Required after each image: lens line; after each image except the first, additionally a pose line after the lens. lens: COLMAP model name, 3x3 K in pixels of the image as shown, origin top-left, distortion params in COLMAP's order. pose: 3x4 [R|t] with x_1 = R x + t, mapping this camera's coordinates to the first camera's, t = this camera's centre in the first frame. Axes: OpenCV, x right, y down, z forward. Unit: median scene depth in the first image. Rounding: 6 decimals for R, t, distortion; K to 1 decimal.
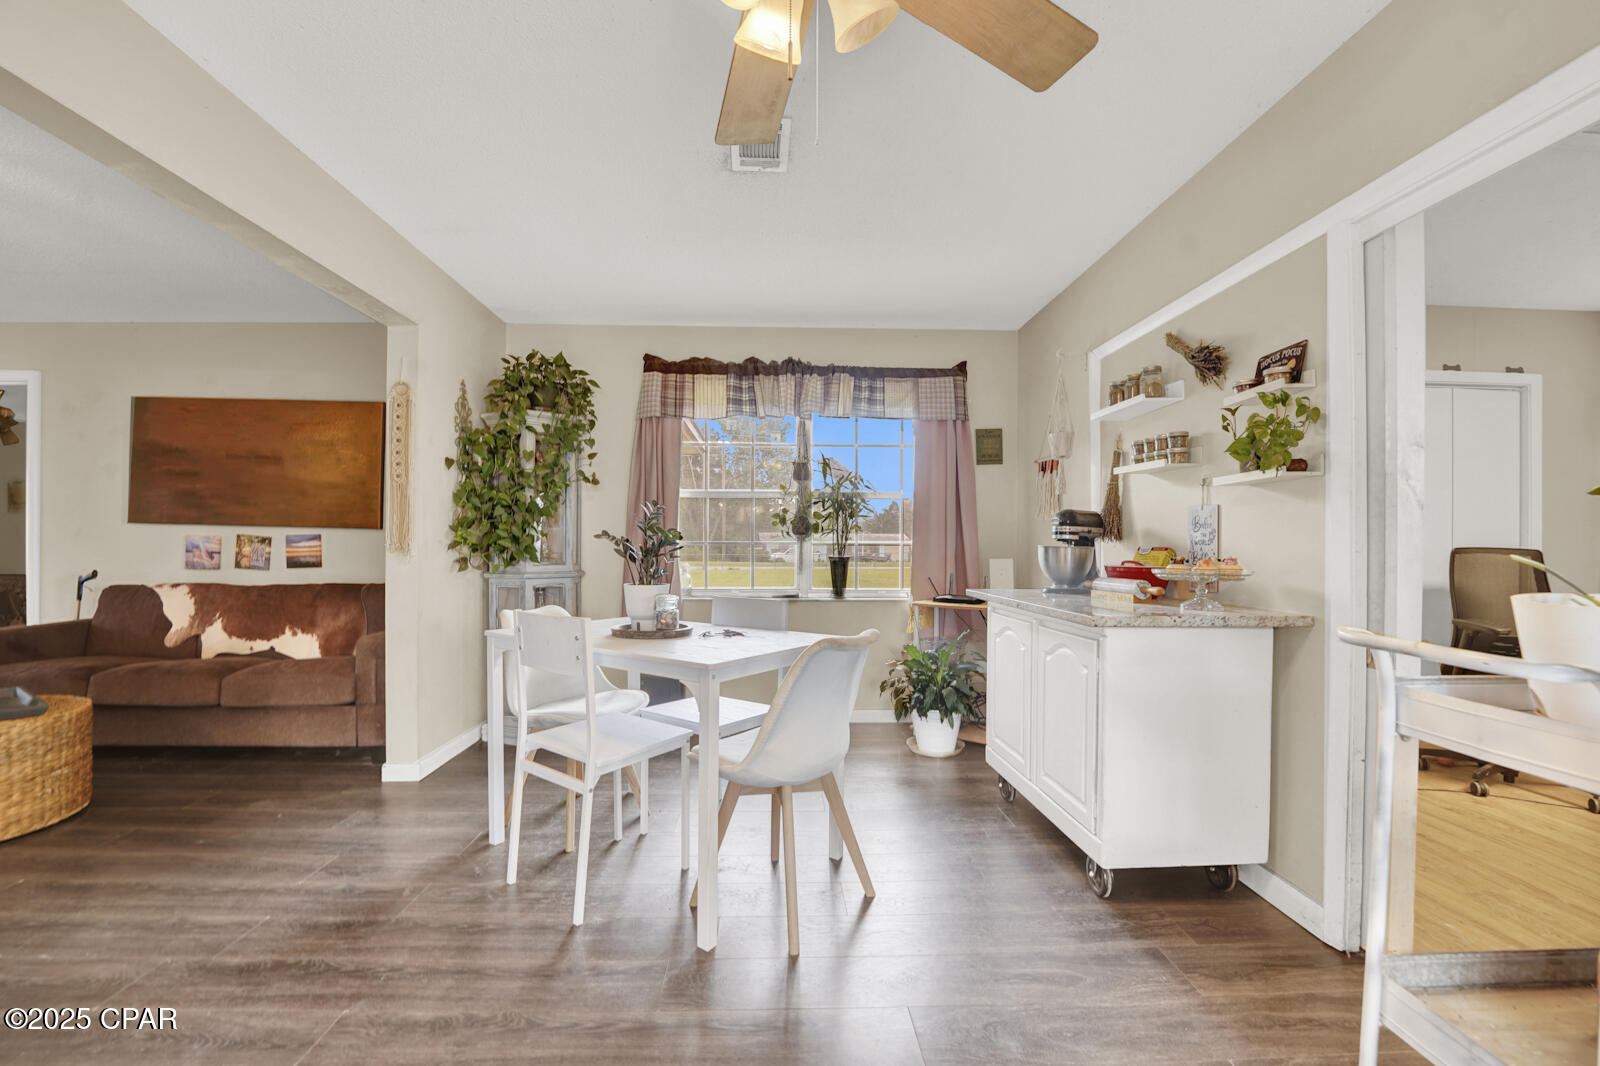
lens RADIAL K [[664.2, 0, 791.0], [0, 664.2, 547.7], [0, 0, 1]] dist [-0.030913, 0.003823]
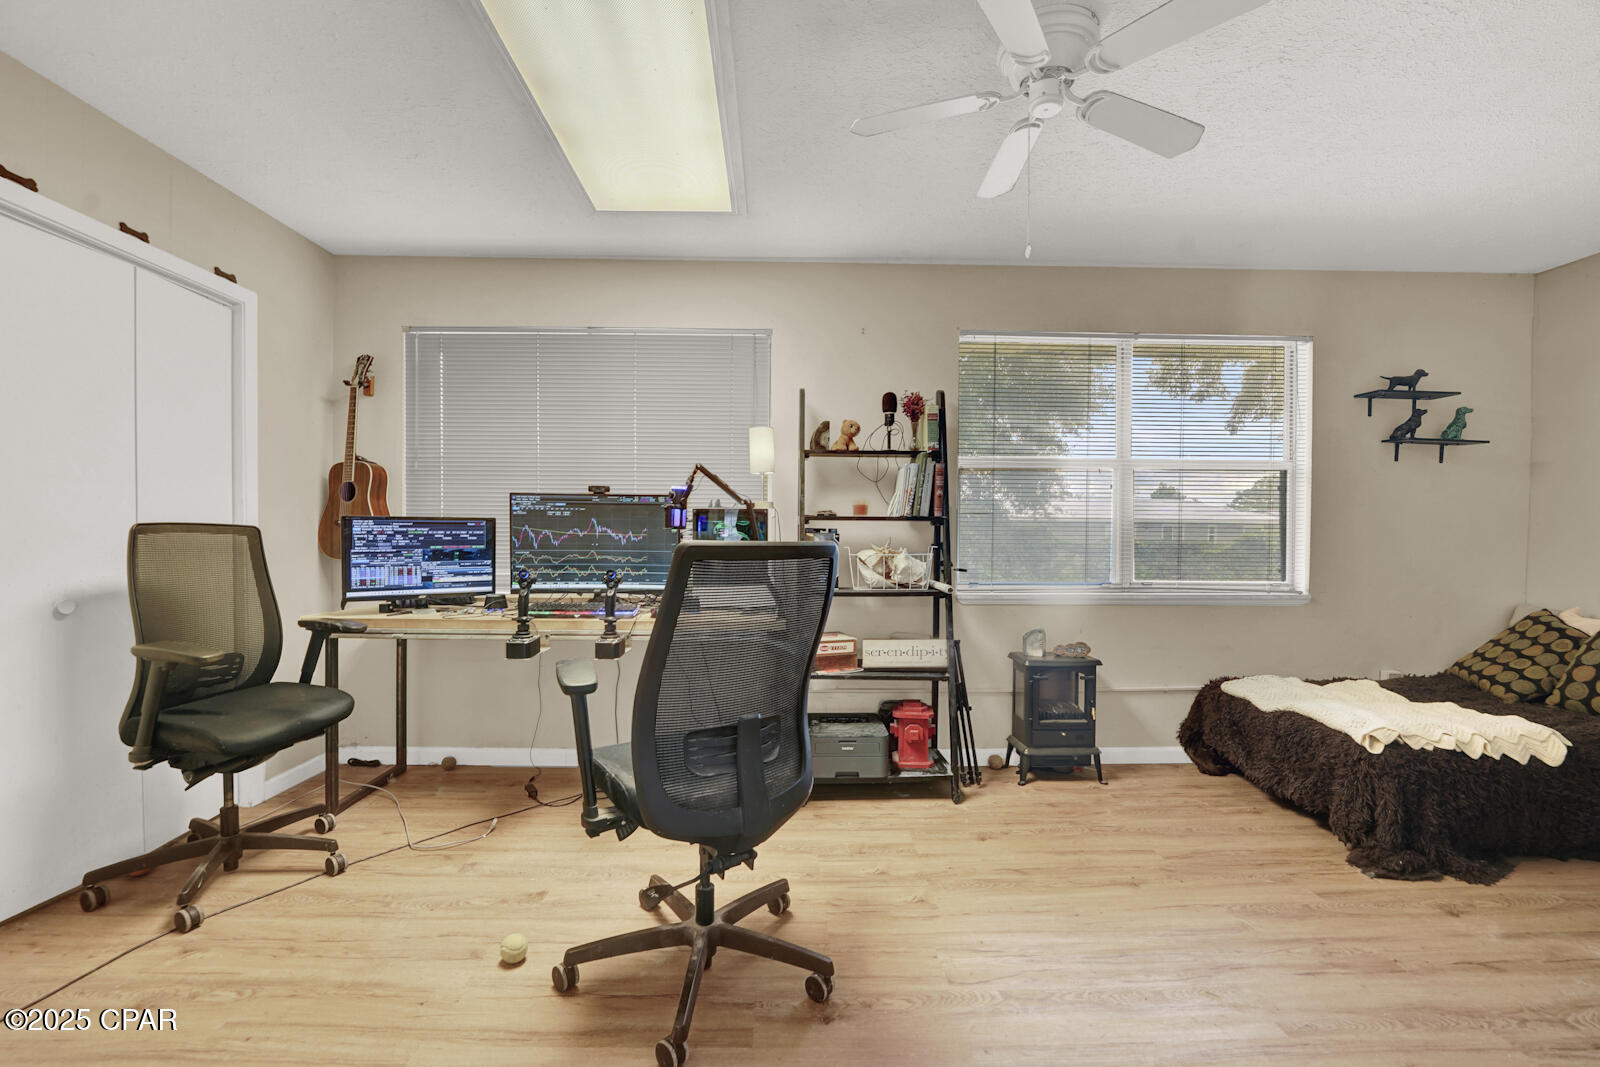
lens RADIAL K [[664.2, 0, 793.2], [0, 664.2, 539.9], [0, 0, 1]] dist [-0.030913, 0.003823]
pose [[0.013549, -0.026203, 0.999565, 0.372581], [-0.003007, 0.999651, 0.026246, -0.002720], [-0.999904, -0.003362, 0.013466, 0.325045]]
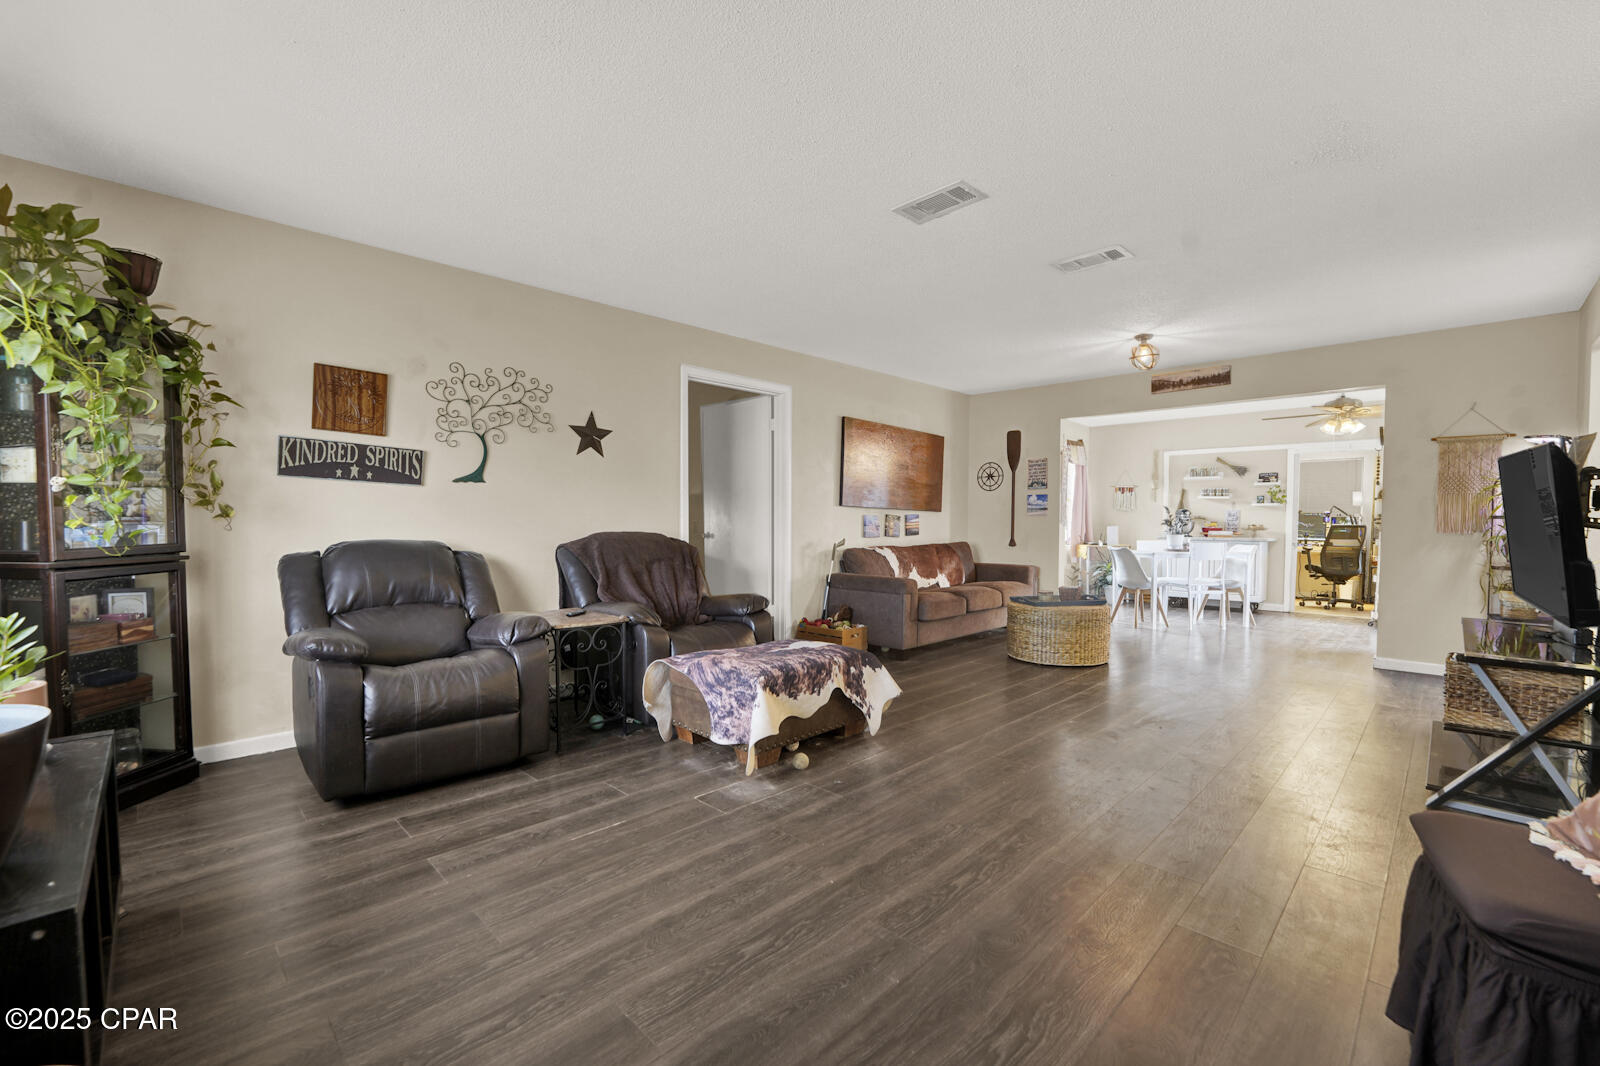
lens RADIAL K [[664.2, 0, 797.6], [0, 664.2, 541.5], [0, 0, 1]] dist [-0.030913, 0.003823]
pose [[0.736651, -0.021987, 0.675915, -2.081626], [0.002145, 0.999542, 0.030177, -0.003644], [-0.676269, -0.020780, 0.736361, -0.011682]]
